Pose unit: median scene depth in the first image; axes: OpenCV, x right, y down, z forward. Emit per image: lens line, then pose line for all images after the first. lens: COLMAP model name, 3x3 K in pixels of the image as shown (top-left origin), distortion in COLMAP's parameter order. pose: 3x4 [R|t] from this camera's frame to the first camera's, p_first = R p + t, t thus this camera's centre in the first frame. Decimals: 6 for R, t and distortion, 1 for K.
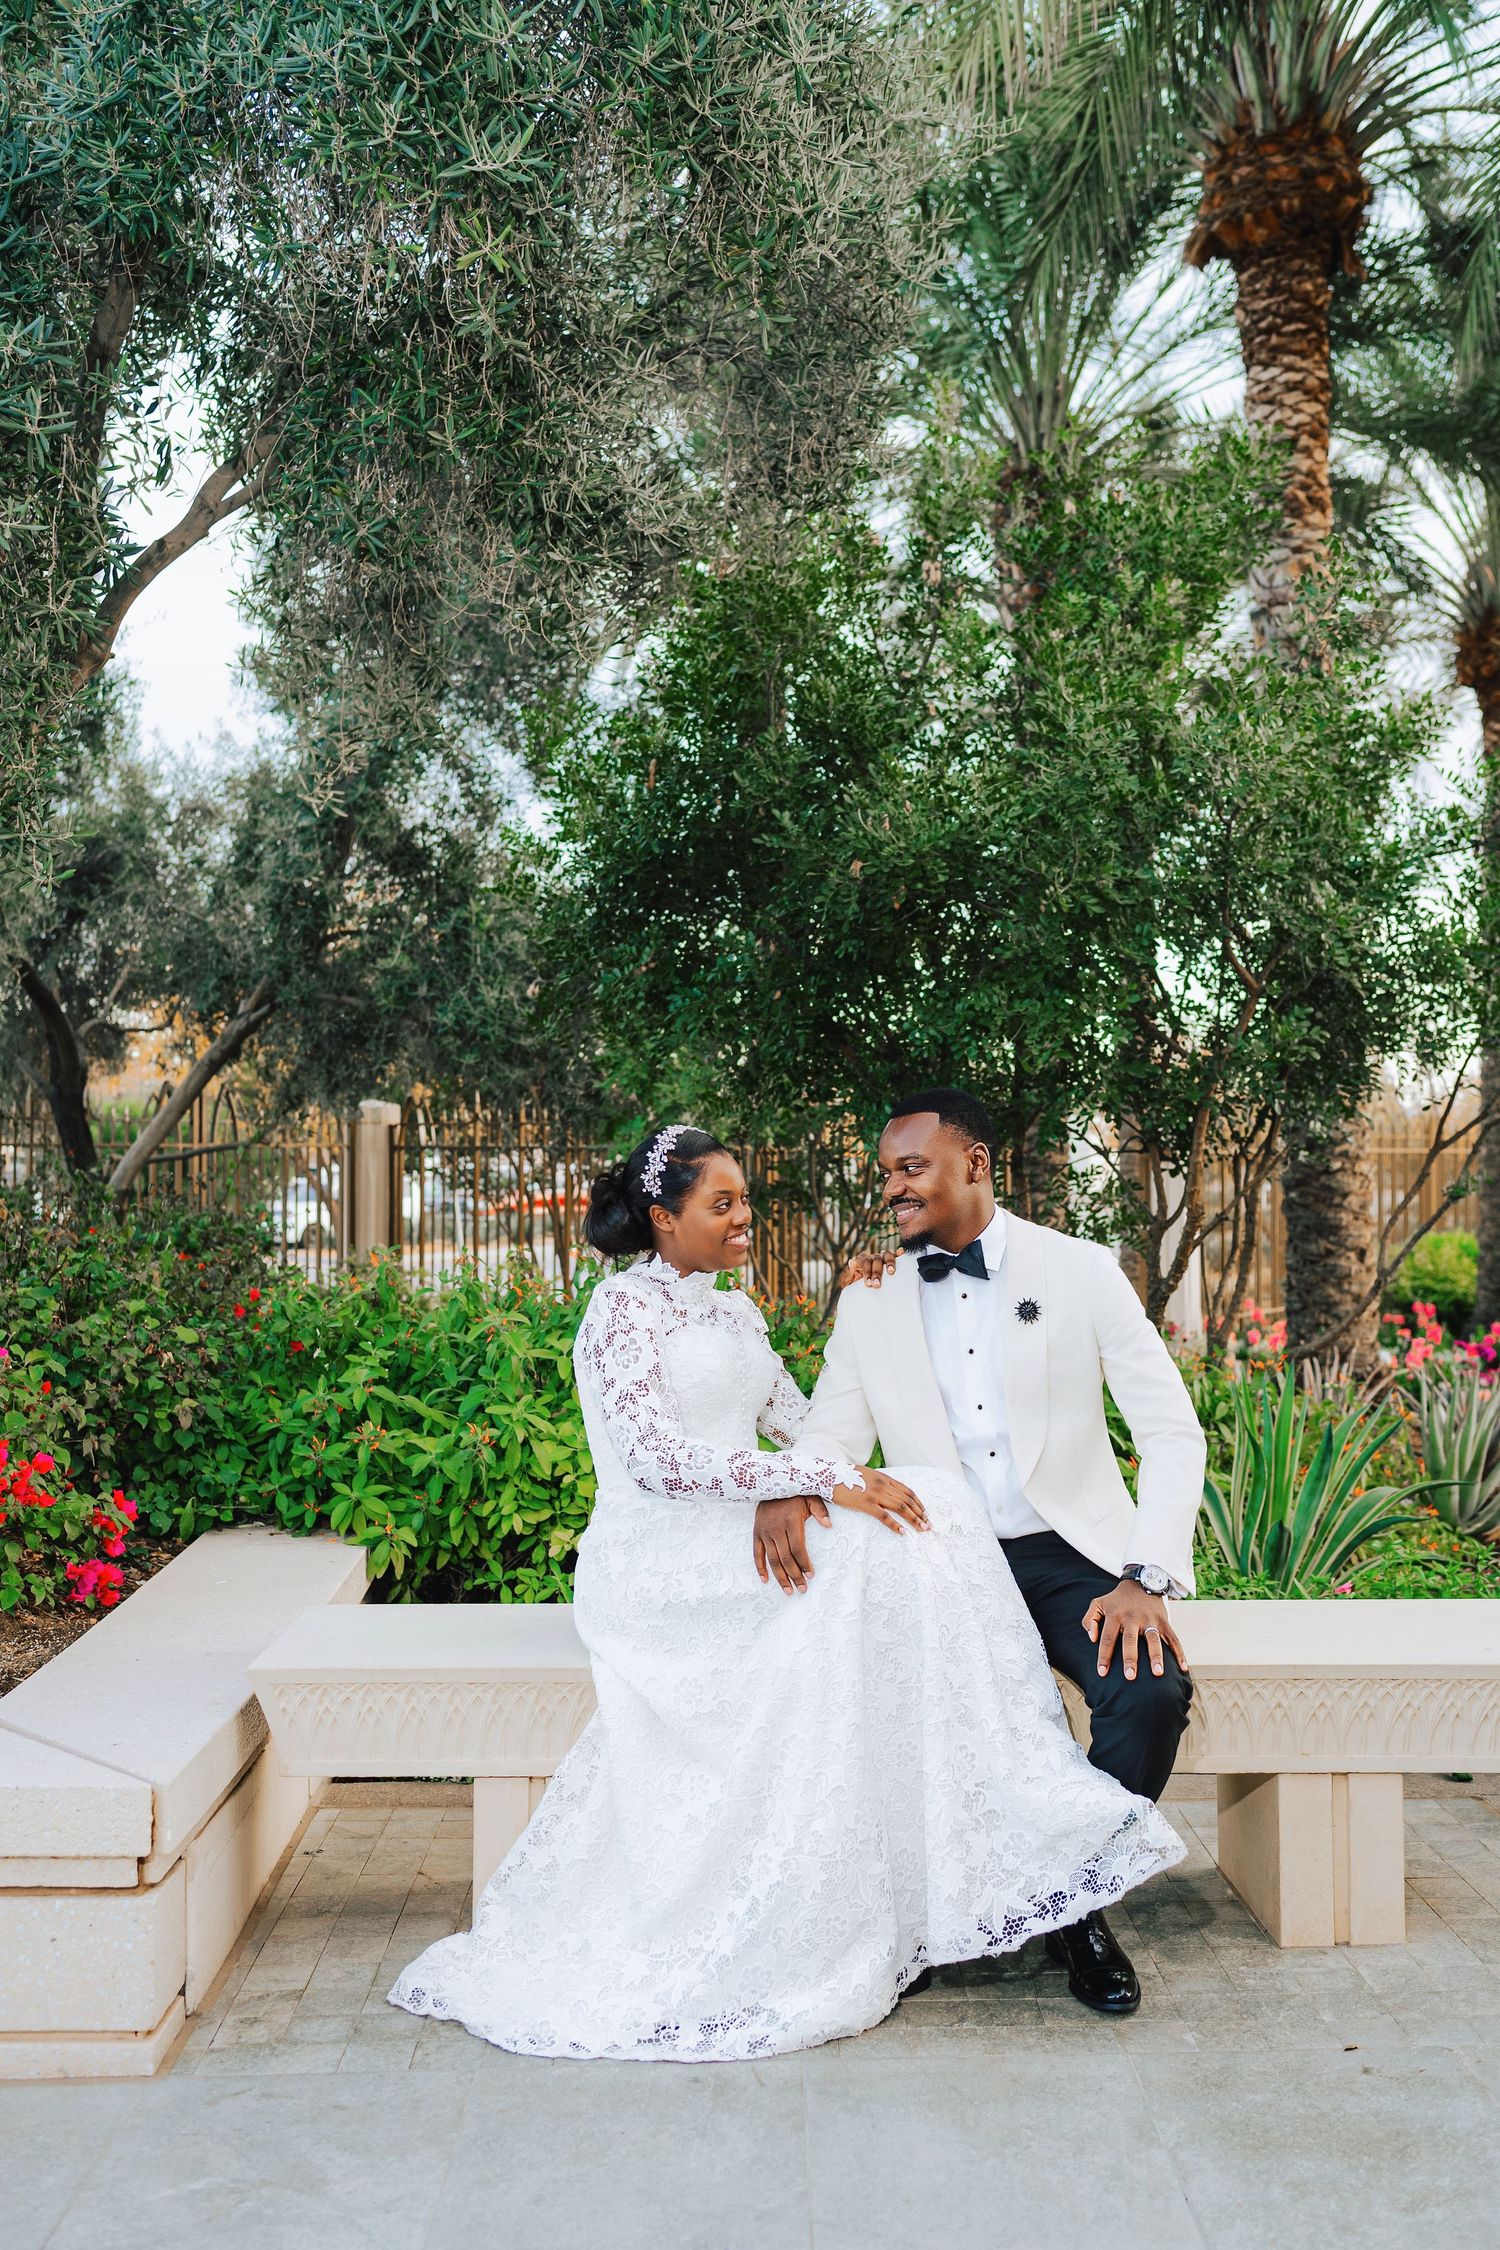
lens RADIAL K [[2551.7, 0, 757.7], [0, 2551.7, 1249.8], [0, 0, 1]] dist [0.017747, -0.008366]
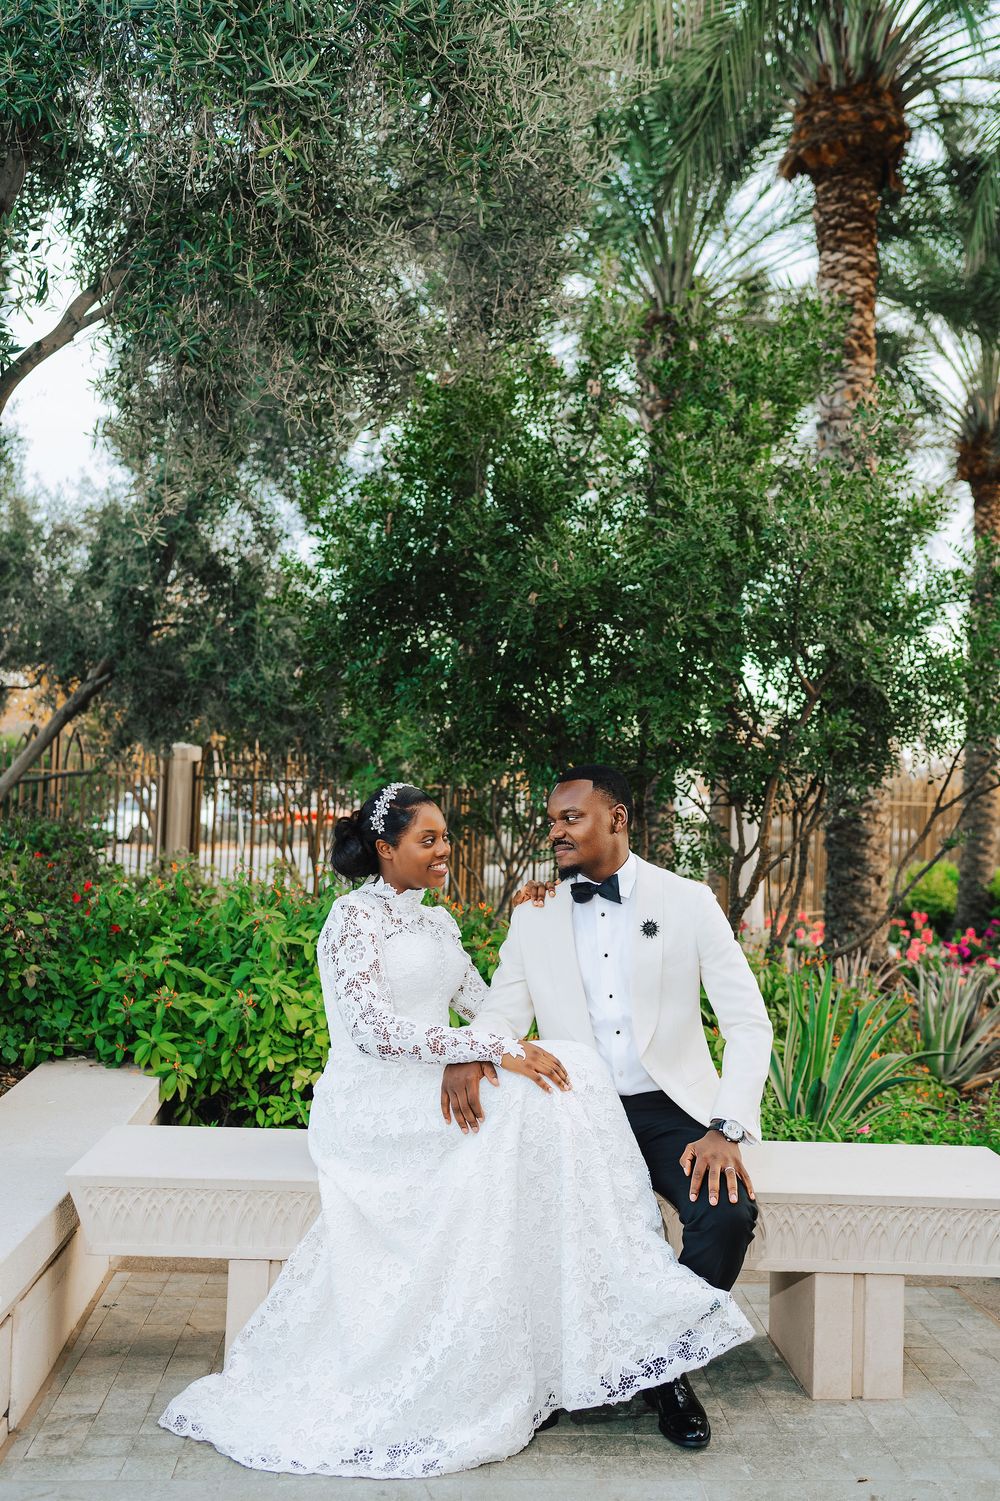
lens RADIAL K [[1576.3, 0, 500.0], [0, 1576.3, 750.5], [0, 0, 1]] dist [0.014785, -0.004706]
pose [[0.998963, 0.036726, 0.026898, 0.000624], [-0.036494, 0.999293, -0.009049, -0.056538], [-0.027212, 0.008058, 0.999597, 0.137323]]
